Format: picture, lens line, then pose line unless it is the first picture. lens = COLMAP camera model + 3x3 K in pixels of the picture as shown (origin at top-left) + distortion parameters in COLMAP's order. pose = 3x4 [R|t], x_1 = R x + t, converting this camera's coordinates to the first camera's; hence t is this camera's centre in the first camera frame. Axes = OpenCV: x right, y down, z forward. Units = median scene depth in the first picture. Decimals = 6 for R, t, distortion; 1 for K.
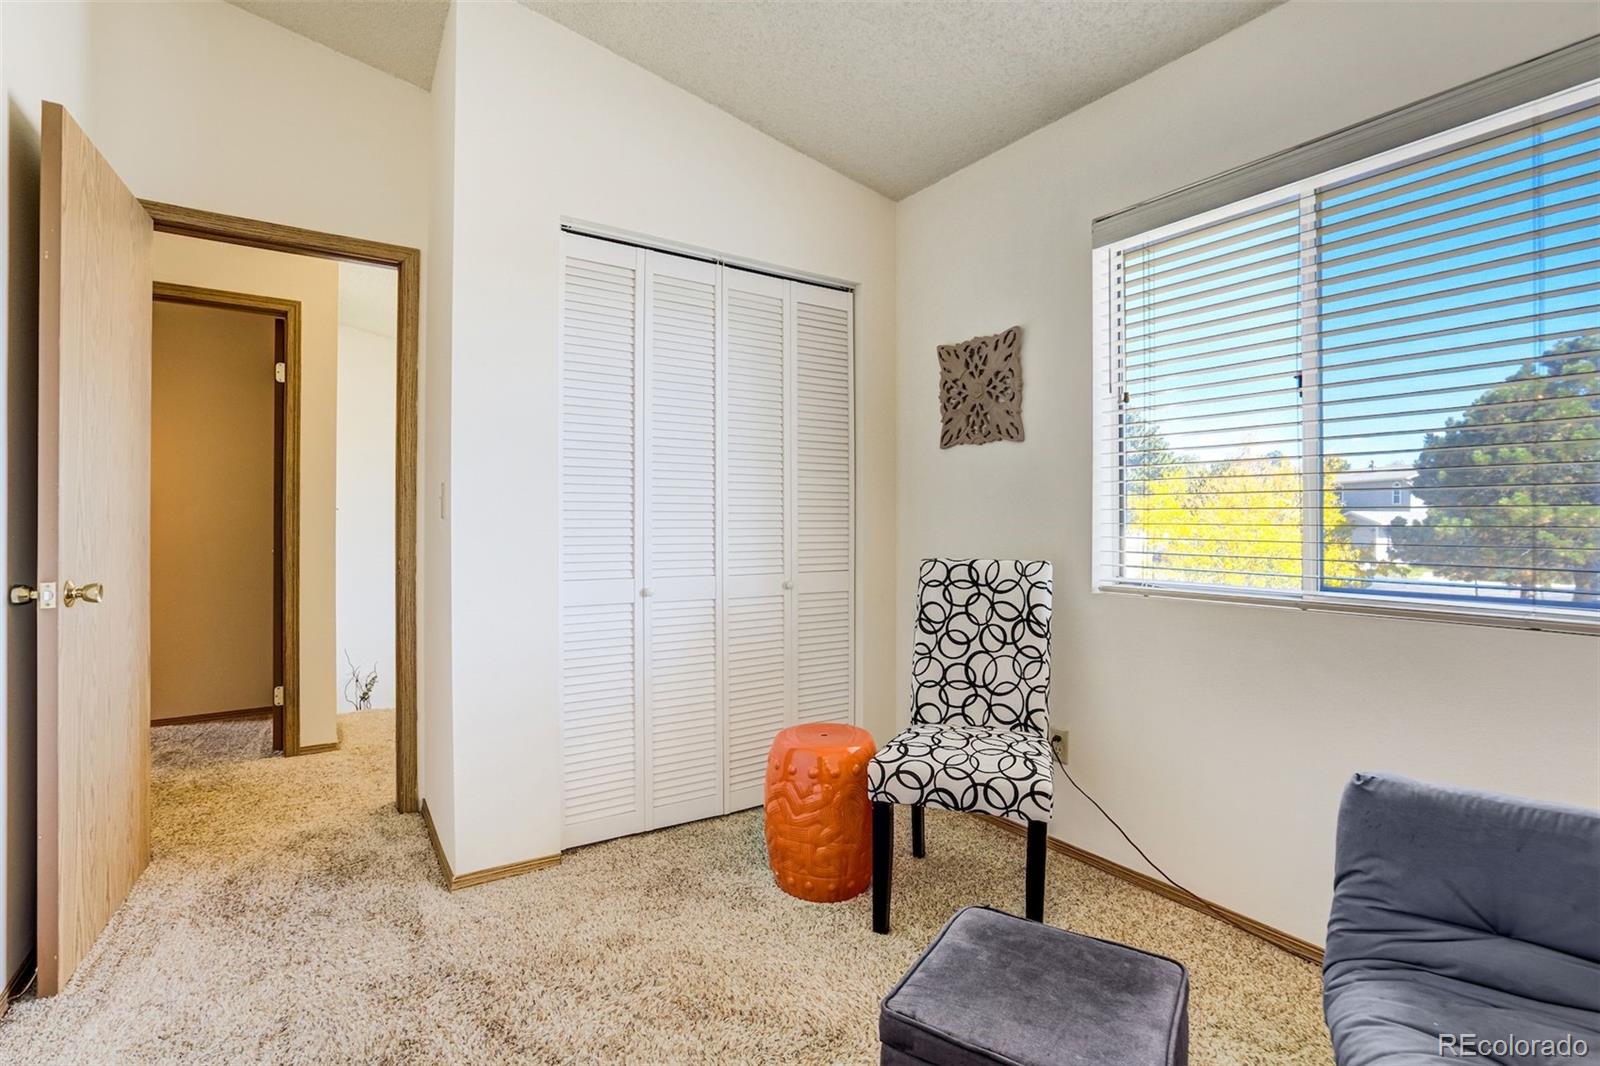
lens RADIAL K [[743.7, 0, 805.4], [0, 743.7, 518.6], [0, 0, 1]] dist [-0.057273, 0.023615]
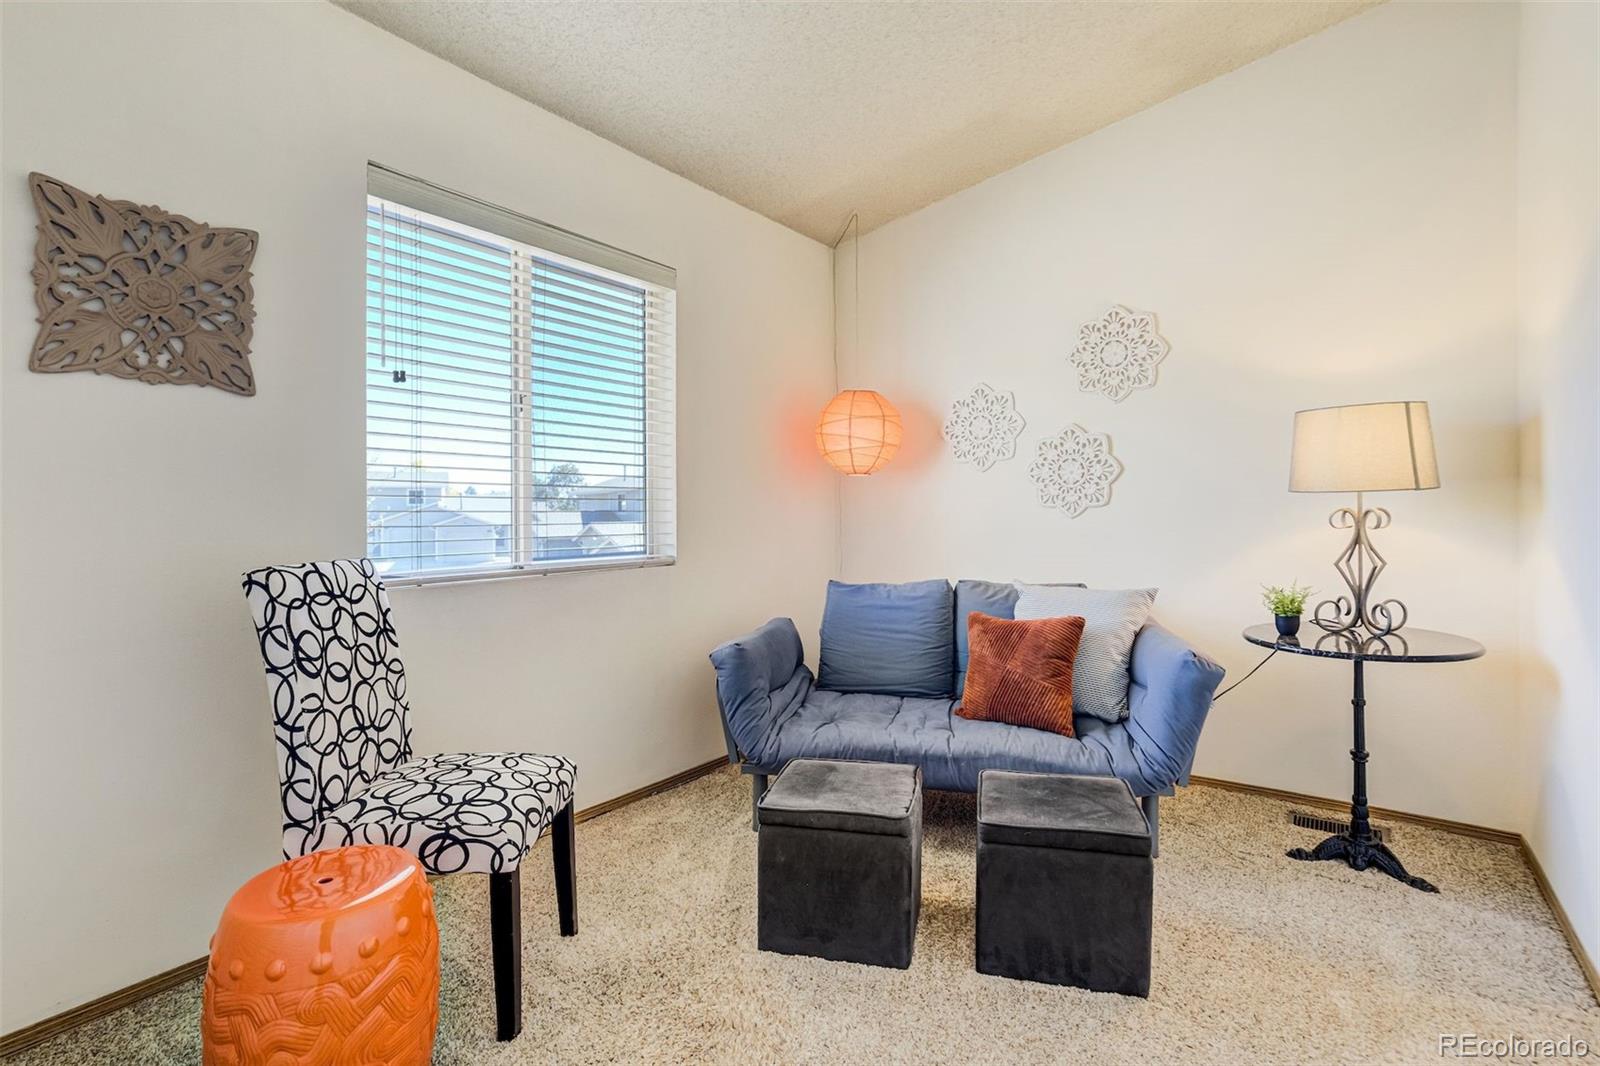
lens RADIAL K [[764.4, 0, 803.9], [0, 764.4, 533.0], [0, 0, 1]] dist [-0.042268, 0.020144]
pose [[-0.359710, -0.022482, 0.932793, -0.625221], [0.008381, 0.999591, 0.027324, 0.011466], [-0.933026, 0.017647, -0.359375, 0.845310]]
